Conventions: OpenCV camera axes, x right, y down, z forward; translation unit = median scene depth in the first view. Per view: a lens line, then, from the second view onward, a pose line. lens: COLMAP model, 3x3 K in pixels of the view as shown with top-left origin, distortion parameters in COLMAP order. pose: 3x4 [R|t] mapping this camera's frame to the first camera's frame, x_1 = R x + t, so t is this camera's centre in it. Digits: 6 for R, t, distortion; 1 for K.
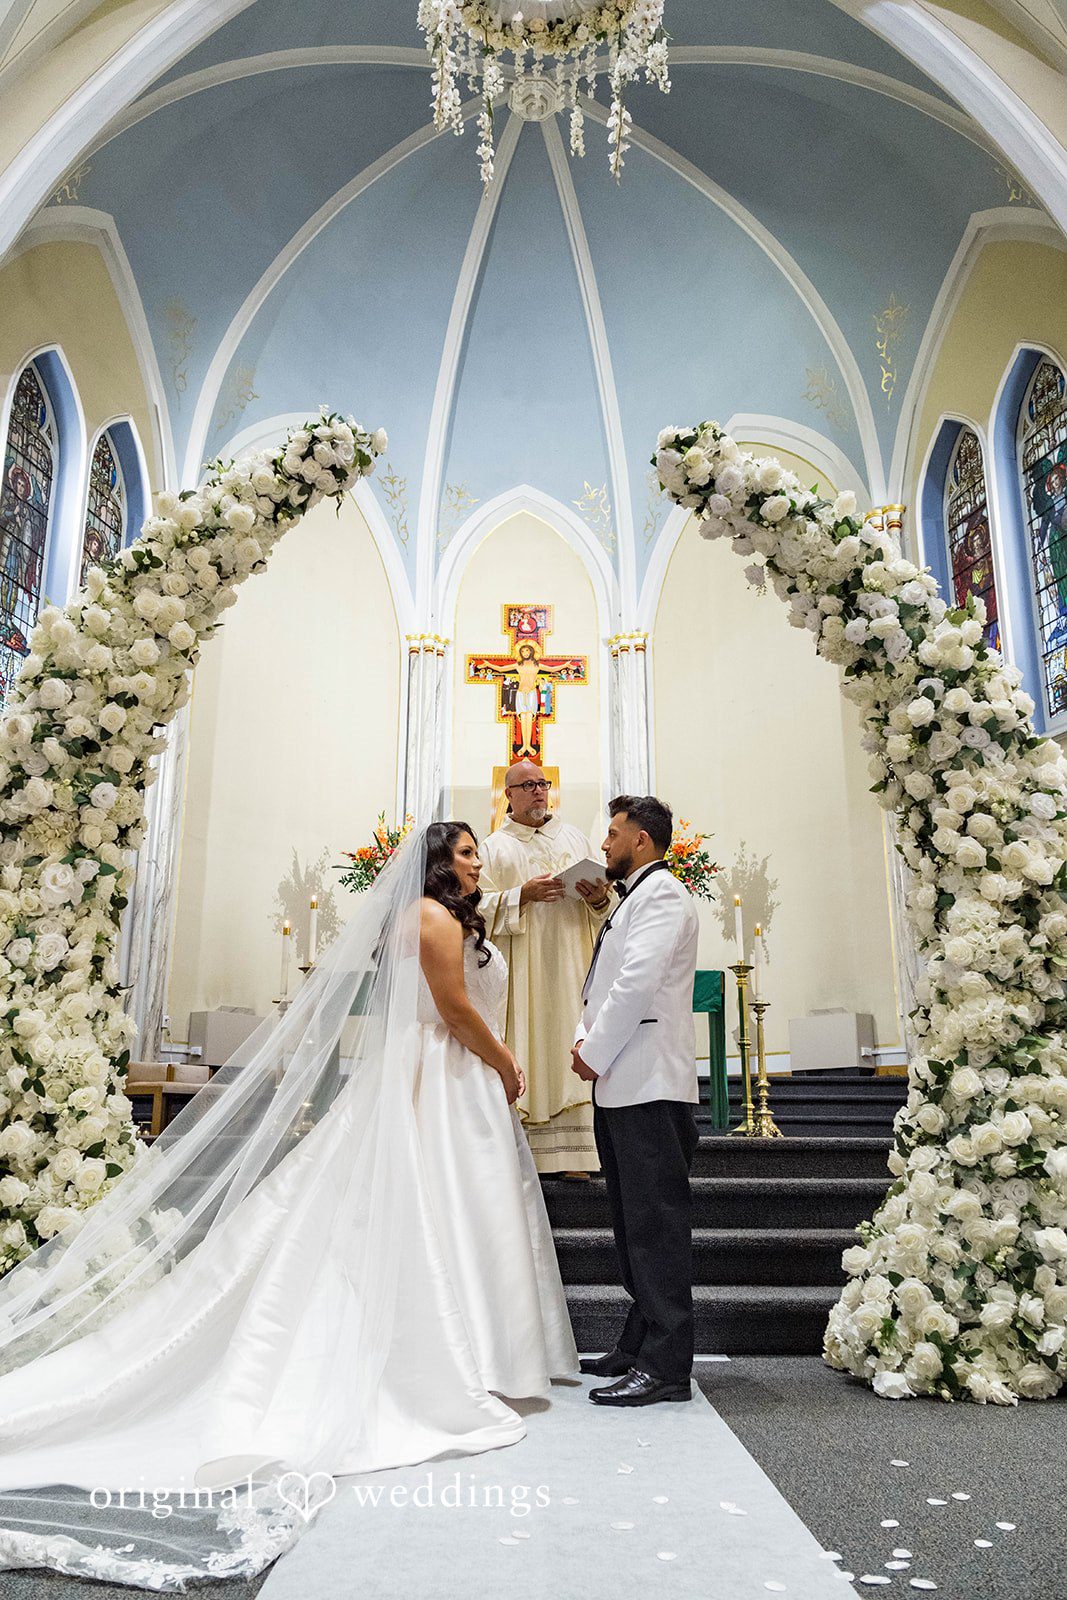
lens RADIAL K [[1229.7, 0, 508.1], [0, 1229.7, 818.3], [0, 0, 1]] dist [0.001296, 0.002748]
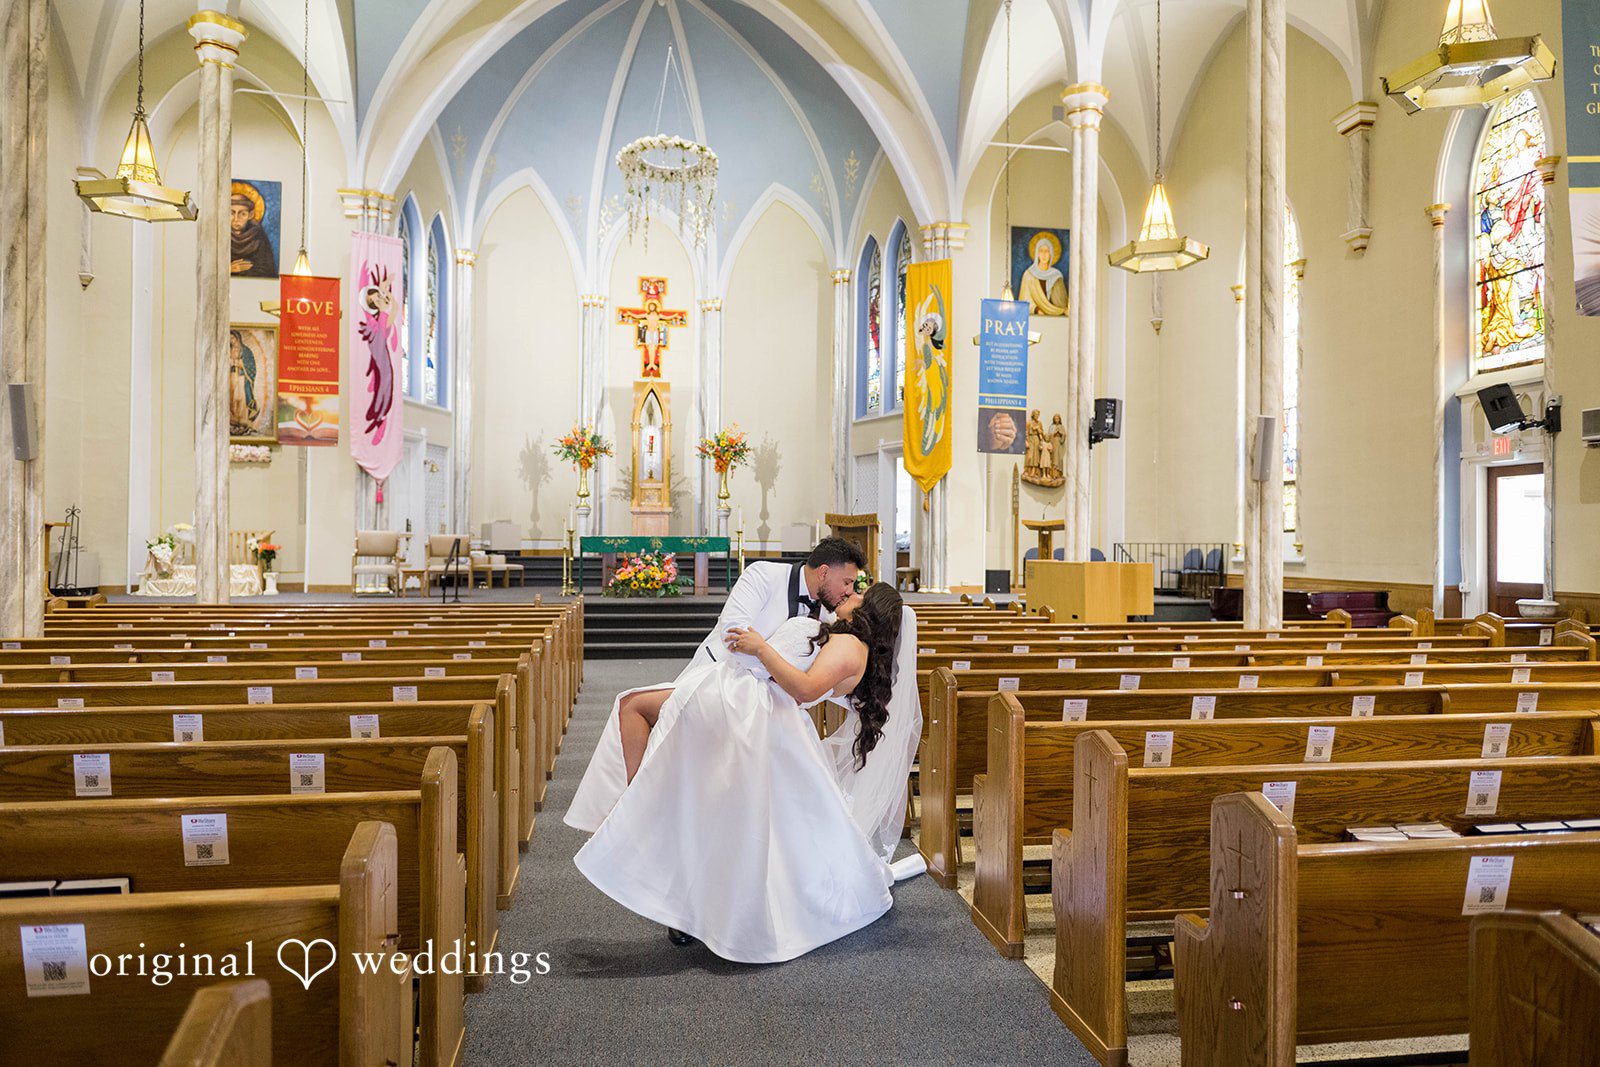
lens RADIAL K [[1229.7, 0, 797.6], [0, 1229.7, 527.0], [0, 0, 1]] dist [0.001296, 0.002748]
pose [[0.988999, 0.005588, 0.147819, -0.051929], [-0.041451, 0.969719, 0.240678, -0.368942], [-0.141998, -0.244158, 0.959283, -1.074118]]
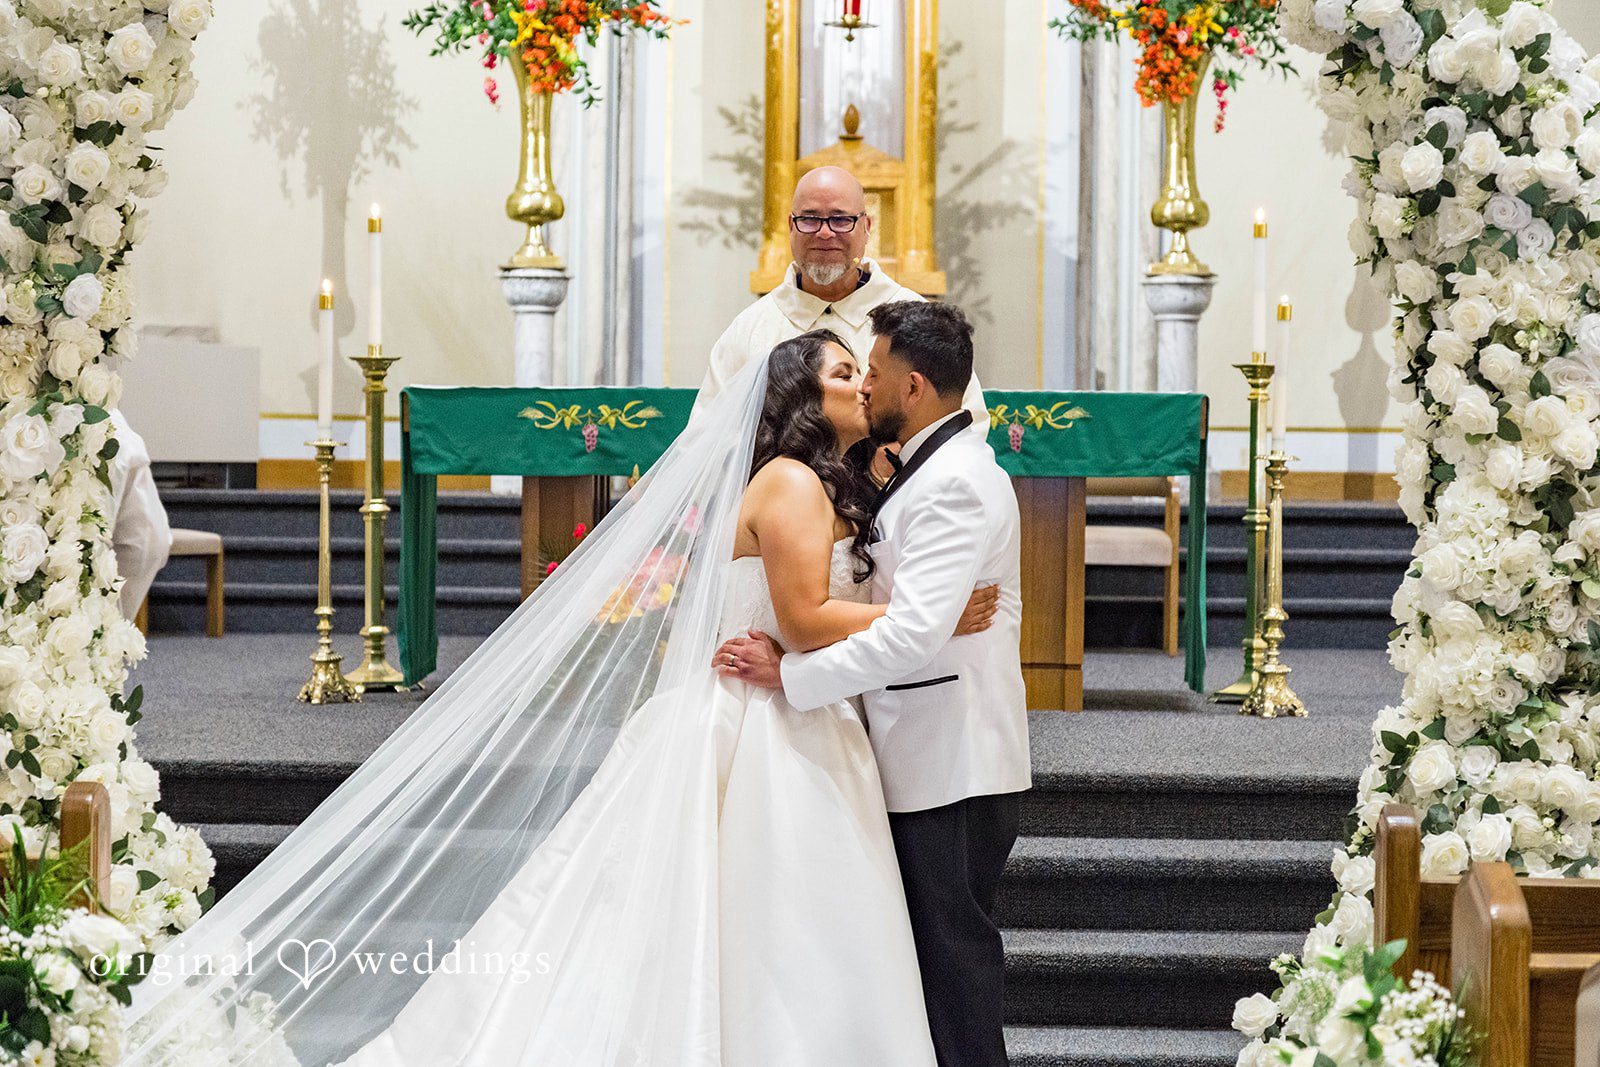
lens RADIAL K [[3670.1, 0, 743.4], [0, 3670.1, 609.9], [0, 0, 1]] dist [-0.036114, 0.000000]
pose [[0.999486, 0.009515, -0.030605, 0.022603], [0.000079, 0.954186, 0.299214, -0.156406], [0.032050, -0.299062, 0.953695, -0.295401]]
